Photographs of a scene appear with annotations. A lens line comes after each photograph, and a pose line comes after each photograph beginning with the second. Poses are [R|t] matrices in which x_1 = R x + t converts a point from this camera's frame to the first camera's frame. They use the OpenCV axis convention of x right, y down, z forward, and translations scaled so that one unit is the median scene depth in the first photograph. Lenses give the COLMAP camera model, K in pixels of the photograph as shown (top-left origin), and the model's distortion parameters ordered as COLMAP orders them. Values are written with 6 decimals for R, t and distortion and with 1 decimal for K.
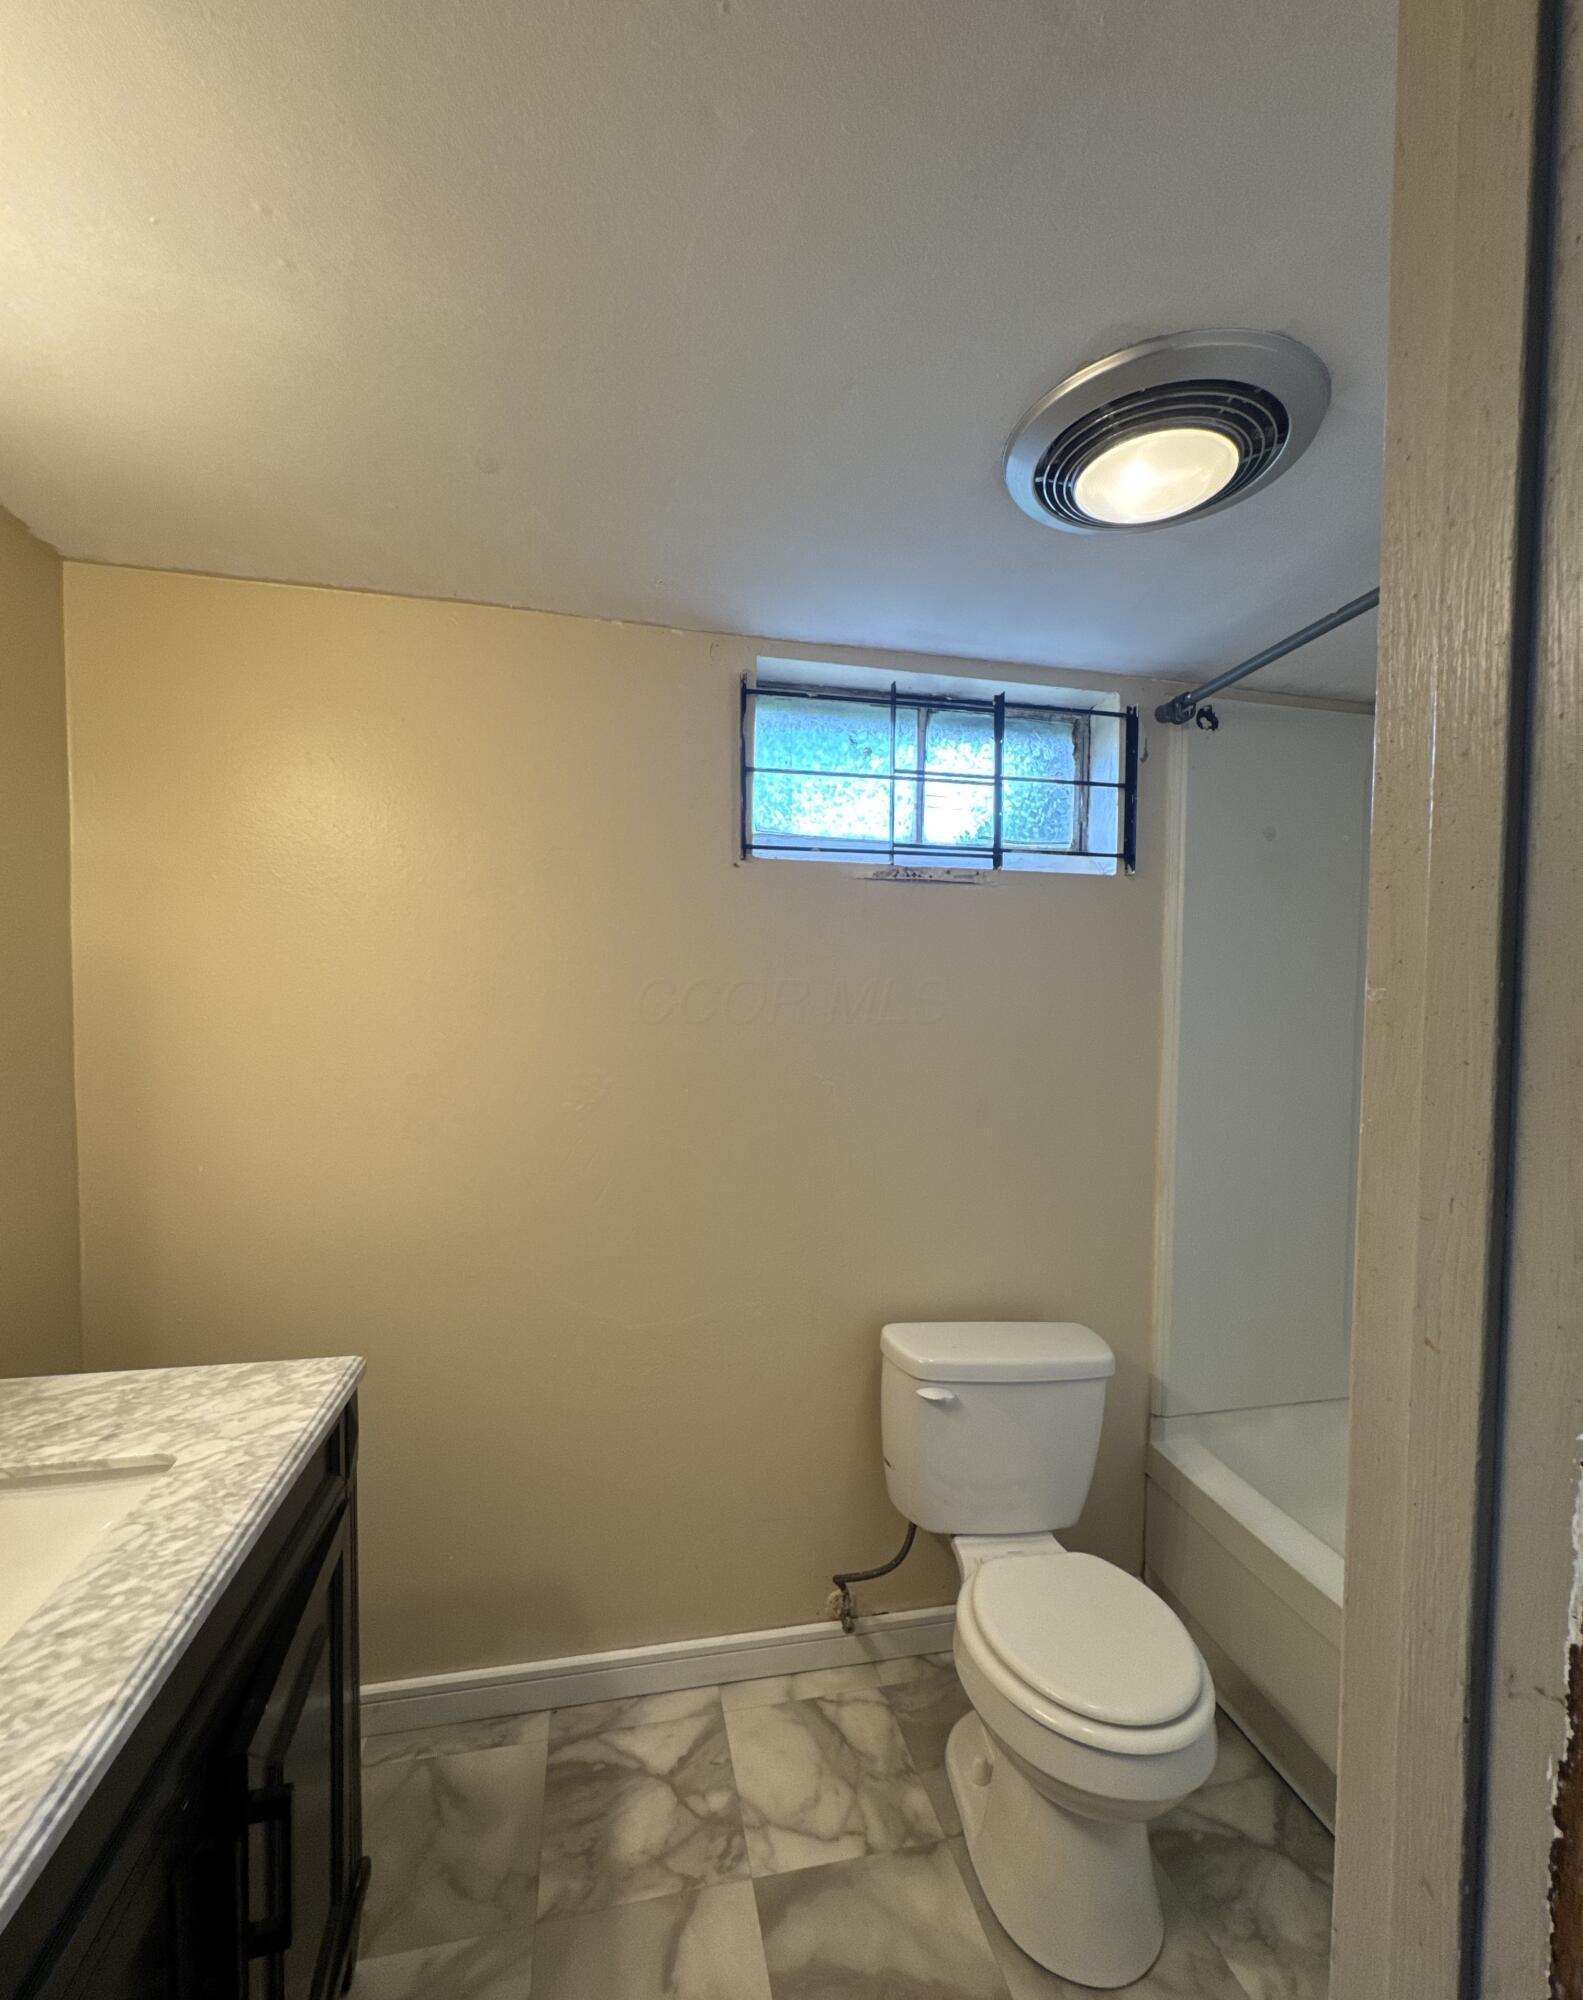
lens RADIAL K [[843.4, 0, 788.1], [0, 843.4, 1053.8], [0, 0, 1]] dist [-0.001014, 0.000188]
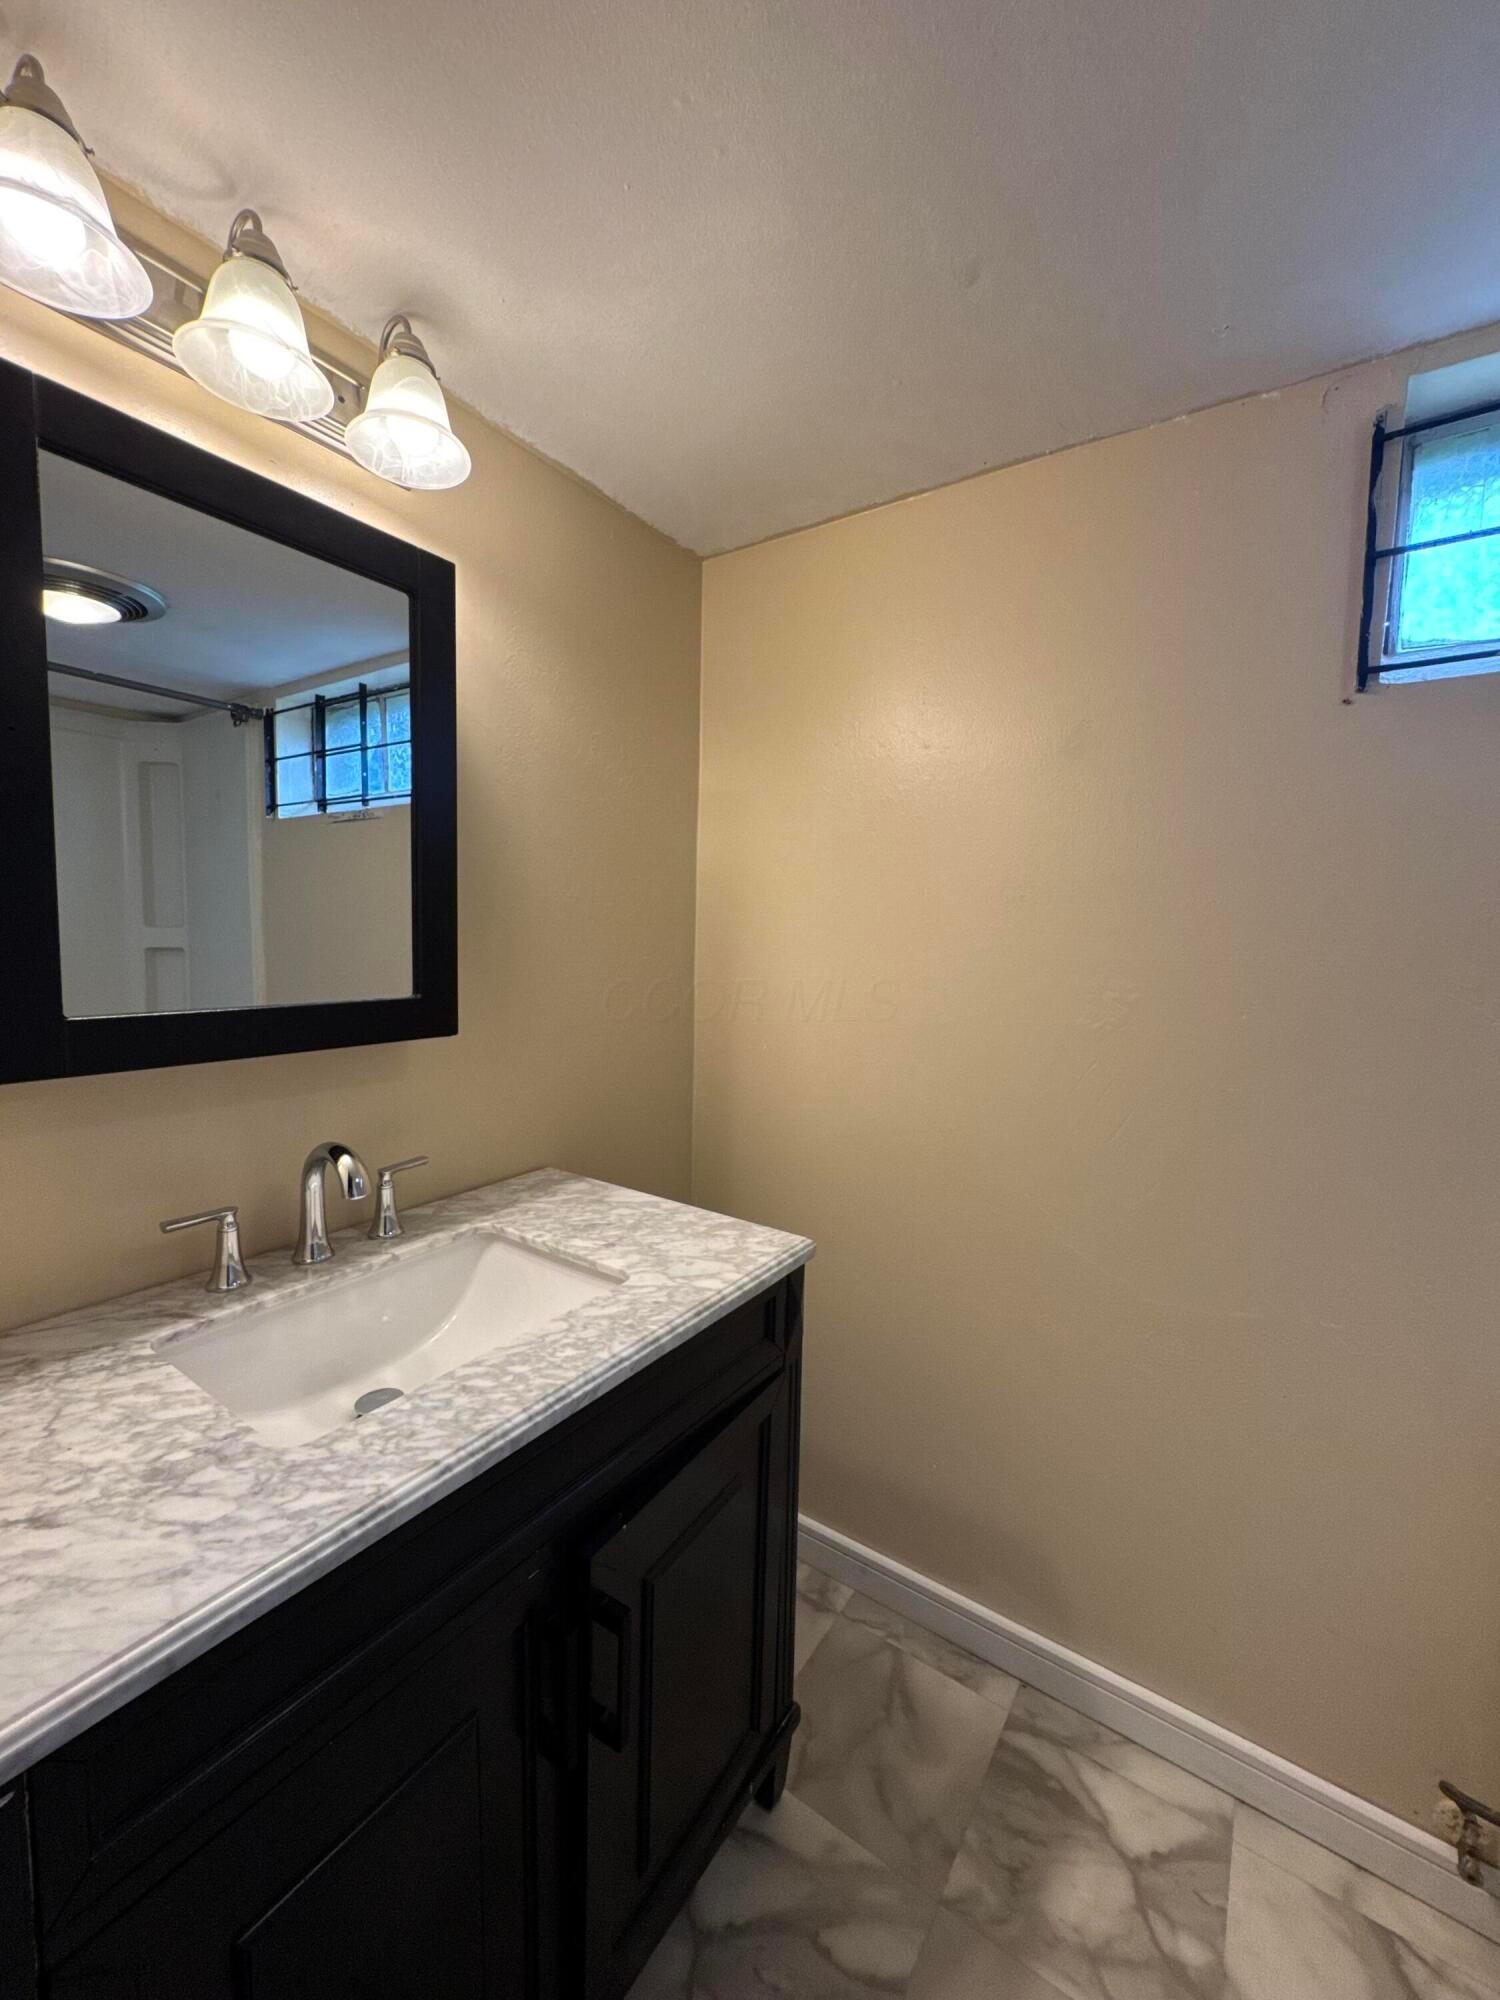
lens RADIAL K [[802.2, 0, 751.1], [0, 802.2, 996.8], [0, 0, 1]] dist [-0.004581, 0.001305]
pose [[0.685420, 0.064676, -0.725270, 0.147113], [-0.047265, 0.997899, 0.044320, 0.022469], [0.726612, 0.003902, 0.687037, 0.286238]]
